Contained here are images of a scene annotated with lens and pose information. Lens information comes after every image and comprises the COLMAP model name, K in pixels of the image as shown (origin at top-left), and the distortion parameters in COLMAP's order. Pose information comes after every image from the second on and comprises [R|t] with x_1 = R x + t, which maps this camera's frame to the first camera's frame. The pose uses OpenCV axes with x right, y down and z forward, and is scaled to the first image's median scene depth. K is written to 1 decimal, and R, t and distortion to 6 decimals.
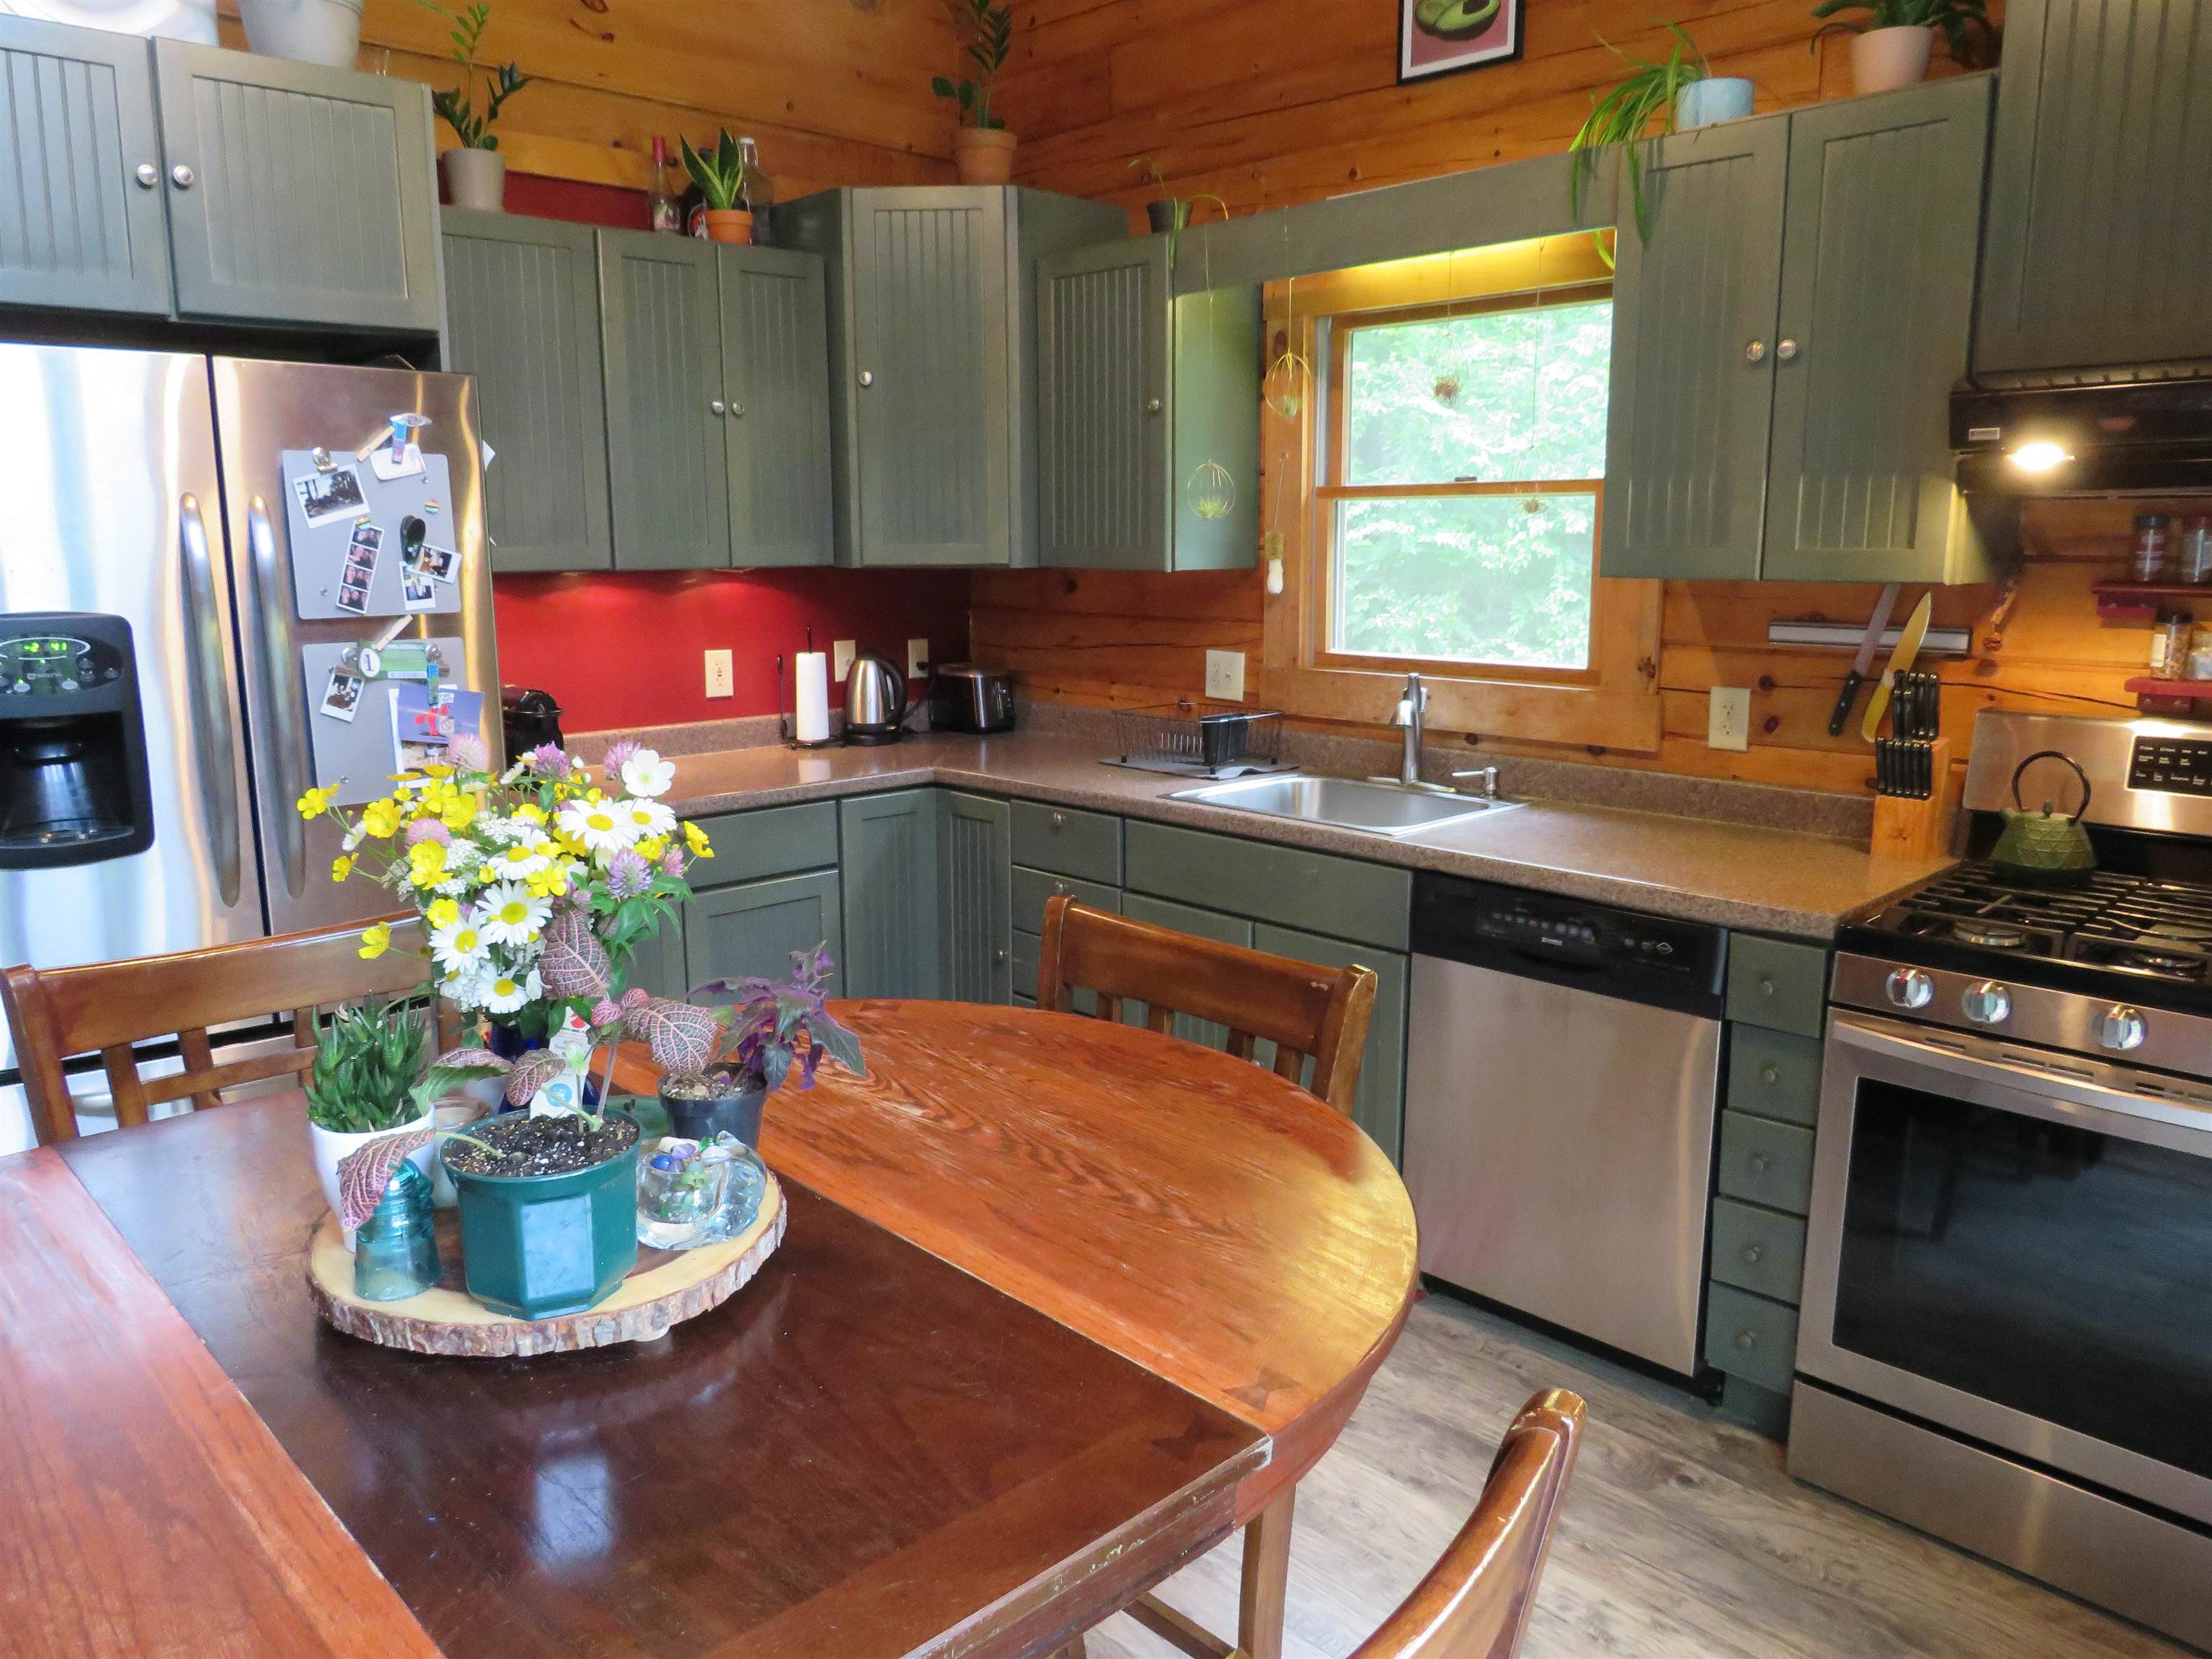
lens RADIAL K [[1565.5, 0, 1096.2], [0, 1565.5, 822.5], [0, 0, 1]] dist [-0.032951, 0.022202]
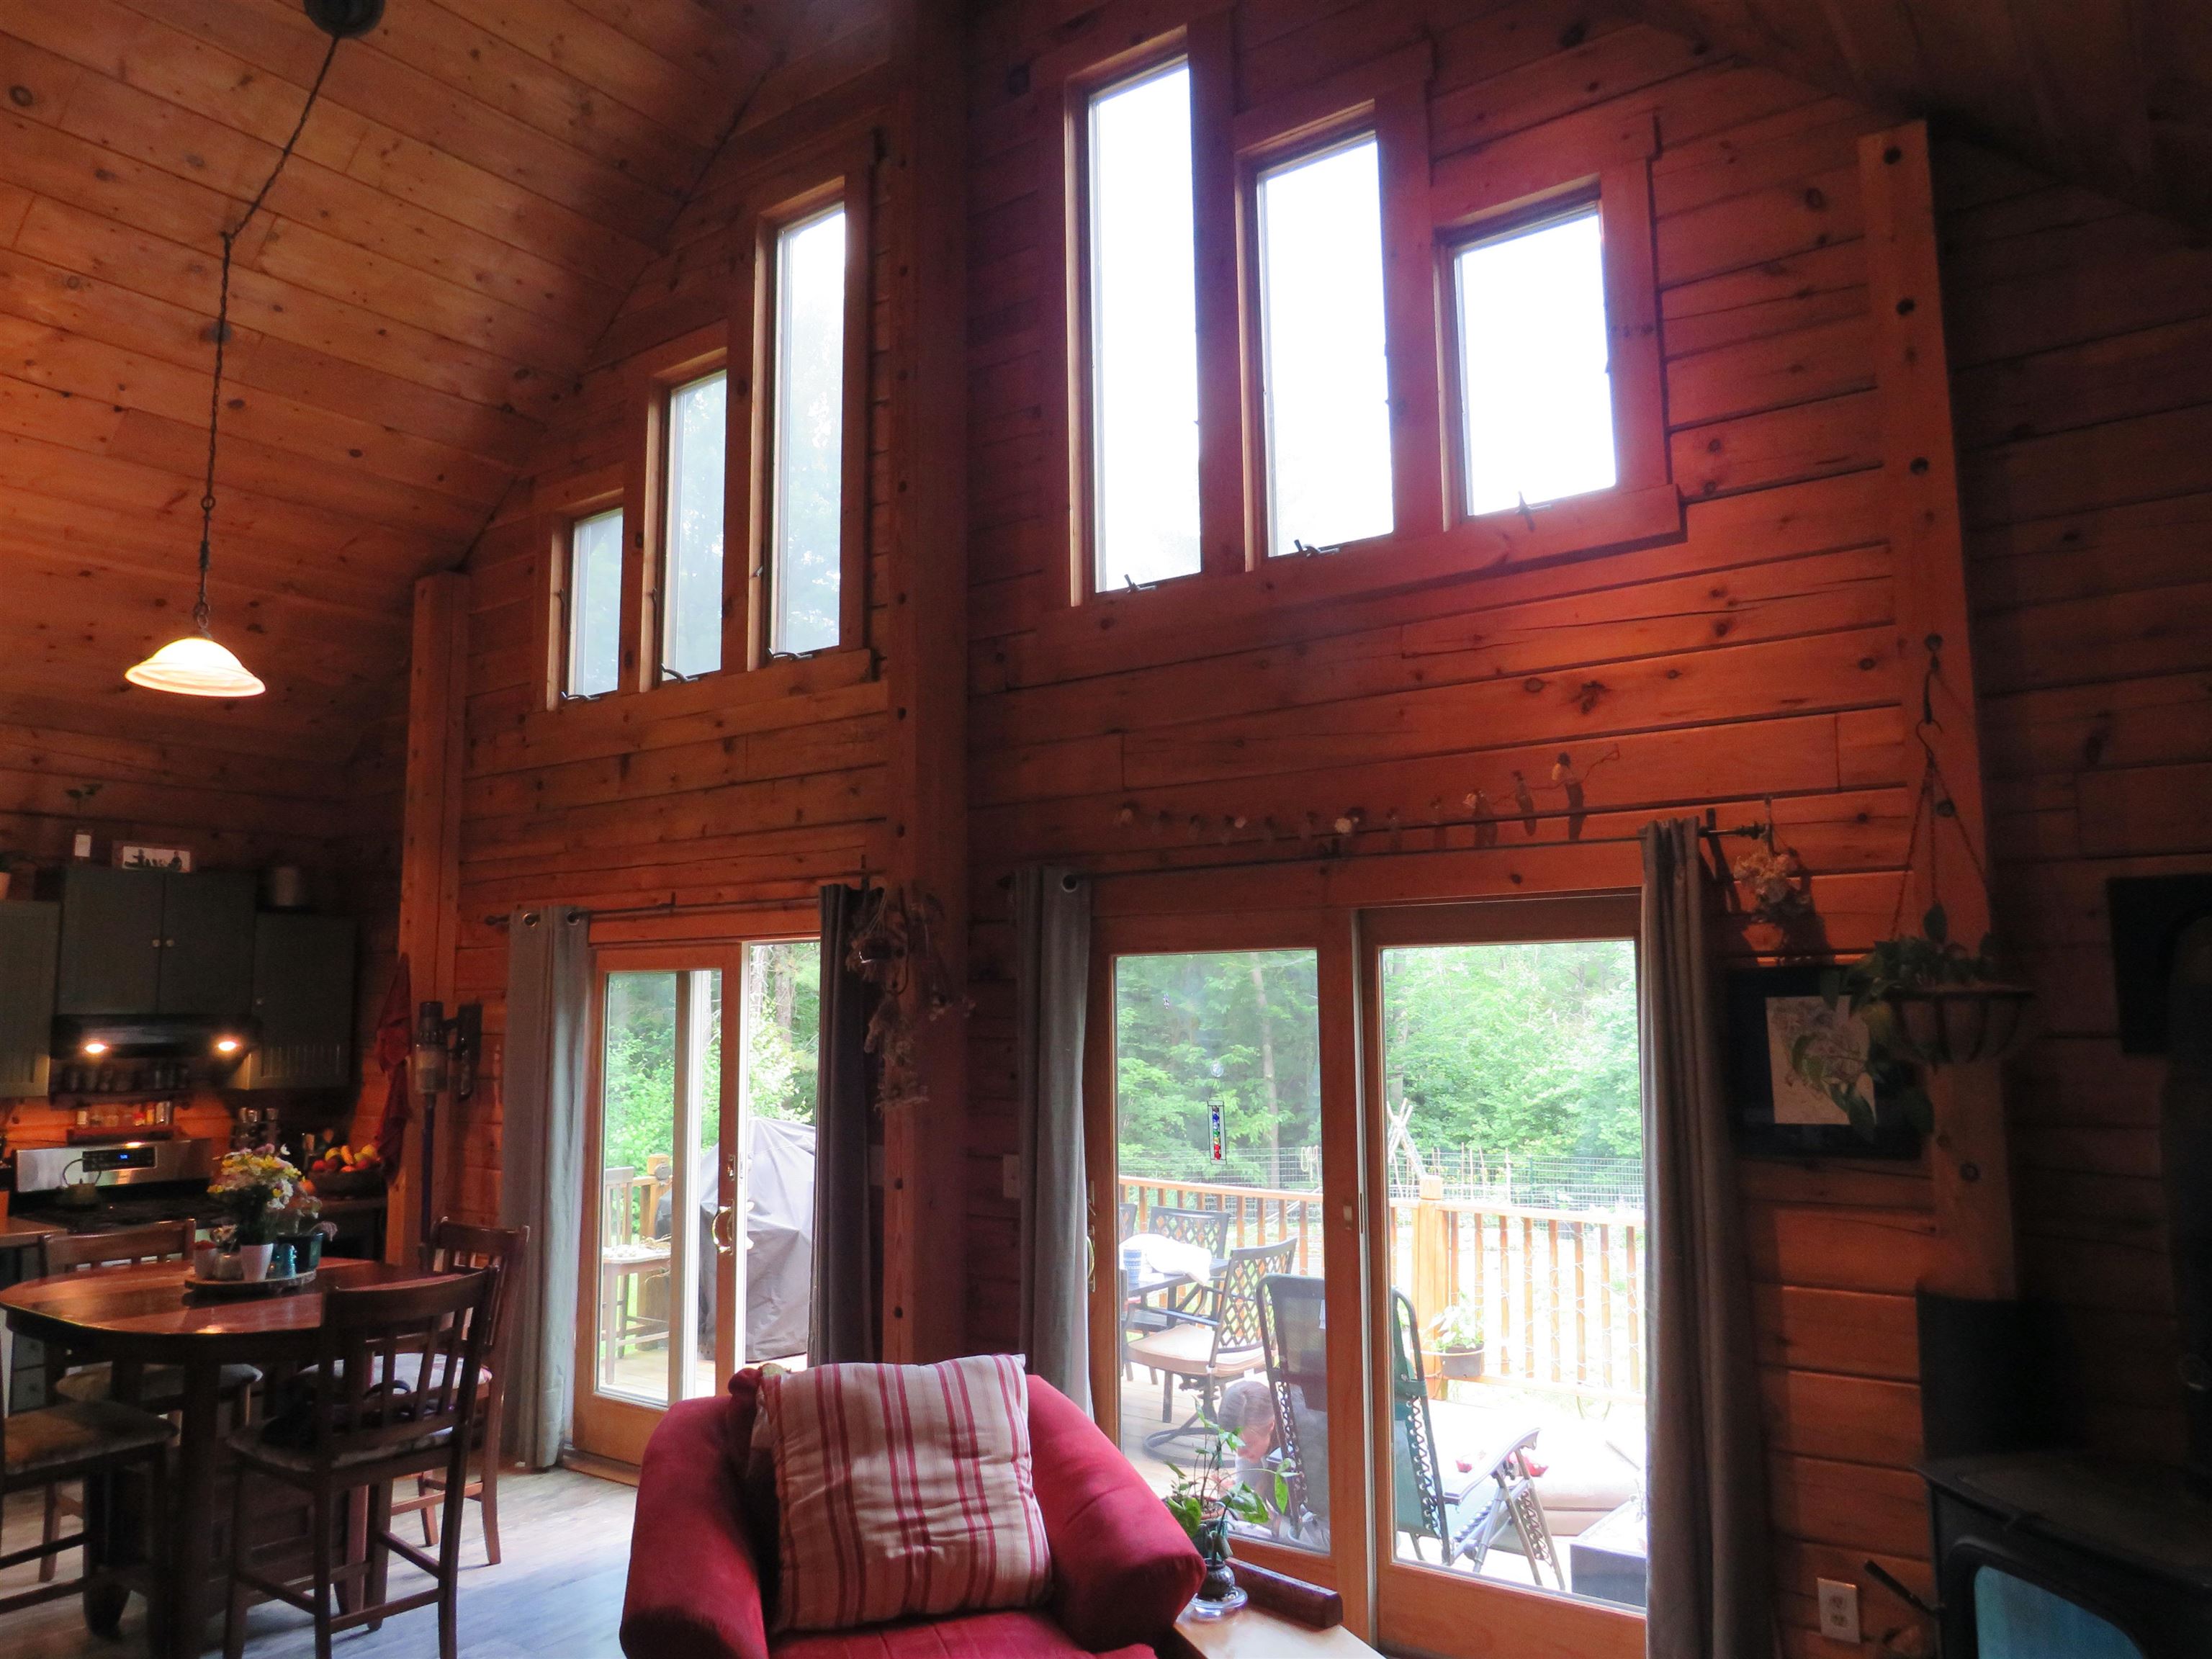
lens RADIAL K [[1582.2, 0, 1094.8], [0, 1582.2, 830.5], [0, 0, 1]] dist [-0.043665, 0.010267]
pose [[-0.172676, 0.119270, 0.977731, -1.445072], [0.188359, 0.978321, -0.086076, -0.025865], [-0.966801, 0.169301, -0.191398, -0.141566]]
